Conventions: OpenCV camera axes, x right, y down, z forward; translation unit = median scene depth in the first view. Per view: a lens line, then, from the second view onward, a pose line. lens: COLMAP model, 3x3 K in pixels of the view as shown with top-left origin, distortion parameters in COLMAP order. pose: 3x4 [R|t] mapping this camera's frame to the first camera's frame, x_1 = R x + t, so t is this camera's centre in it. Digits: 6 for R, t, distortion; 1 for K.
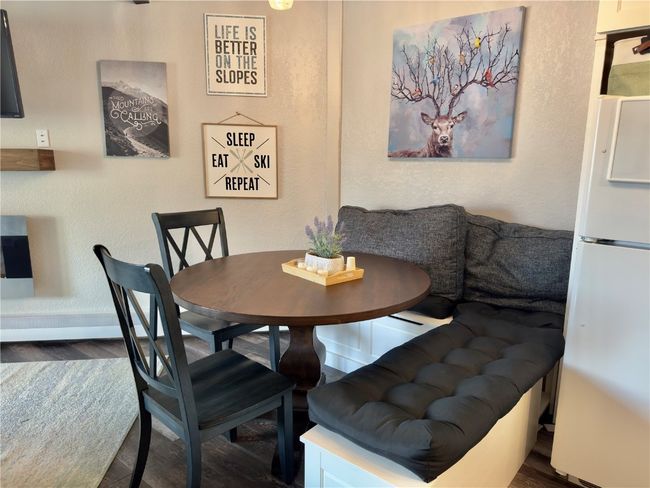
lens RADIAL K [[454.2, 0, 327.9], [0, 454.2, 243.2], [0, 0, 1]] dist [0.051949, -0.067187]
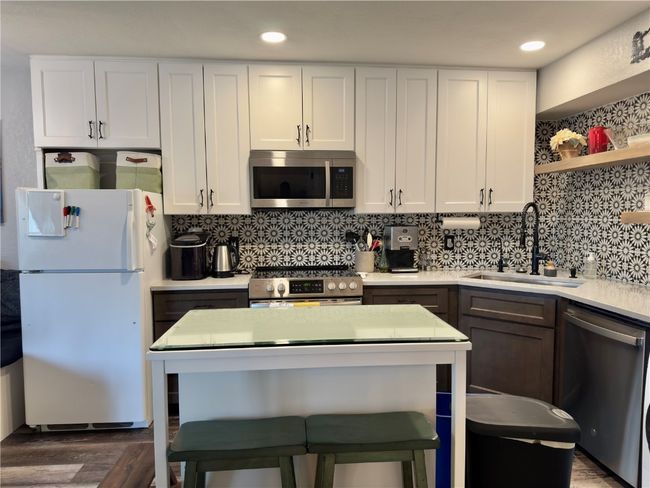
lens RADIAL K [[454.2, 0, 326.8], [0, 454.2, 244.0], [0, 0, 1]] dist [0.051949, -0.067187]
pose [[0.702074, -0.051935, 0.710208, 0.088573], [0.138100, 0.988332, -0.064244, 0.082431], [-0.698585, 0.143184, 0.701055, -0.517420]]
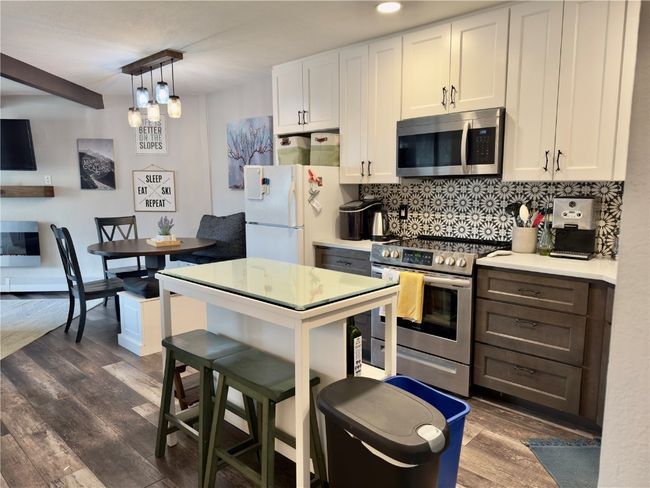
lens RADIAL K [[454.2, 0, 323.9], [0, 454.2, 240.7], [0, 0, 1]] dist [0.051949, -0.067187]
pose [[0.997693, -0.001284, -0.067870, 0.625580], [-0.002956, 0.998051, -0.062329, 0.131194], [0.067817, 0.062386, 0.995745, -0.767139]]
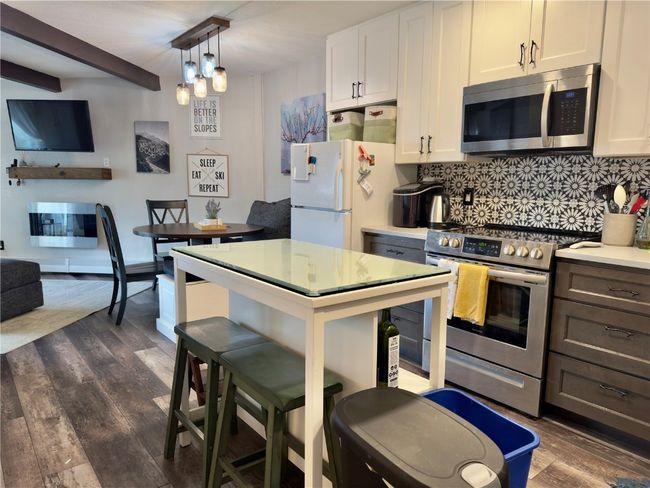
lens RADIAL K [[454.2, 0, 331.1], [0, 454.2, 244.8], [0, 0, 1]] dist [0.051949, -0.067187]
pose [[0.979783, 0.033568, -0.197229, 0.657162], [-0.043258, 0.998049, -0.045030, 0.150960], [0.195332, 0.052651, 0.979323, -0.634120]]
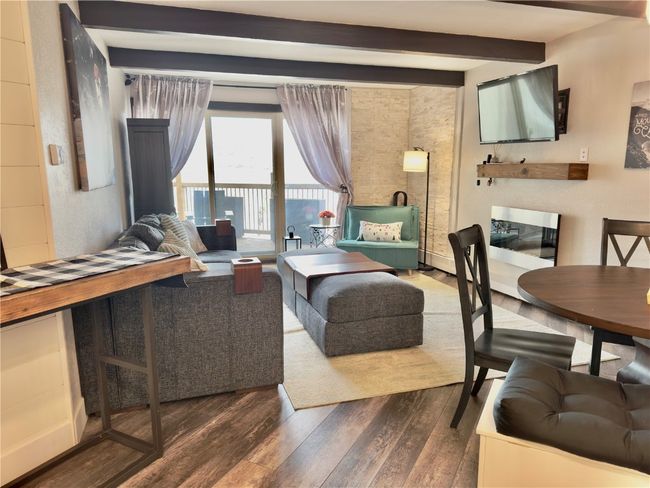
lens RADIAL K [[454.2, 0, 324.3], [0, 454.2, 250.5], [0, 0, 1]] dist [0.051949, -0.067187]
pose [[0.208424, 0.168997, -0.963327, 0.486397], [-0.181859, 0.974478, 0.131606, -0.008128], [0.960982, 0.147760, 0.233838, 0.062169]]
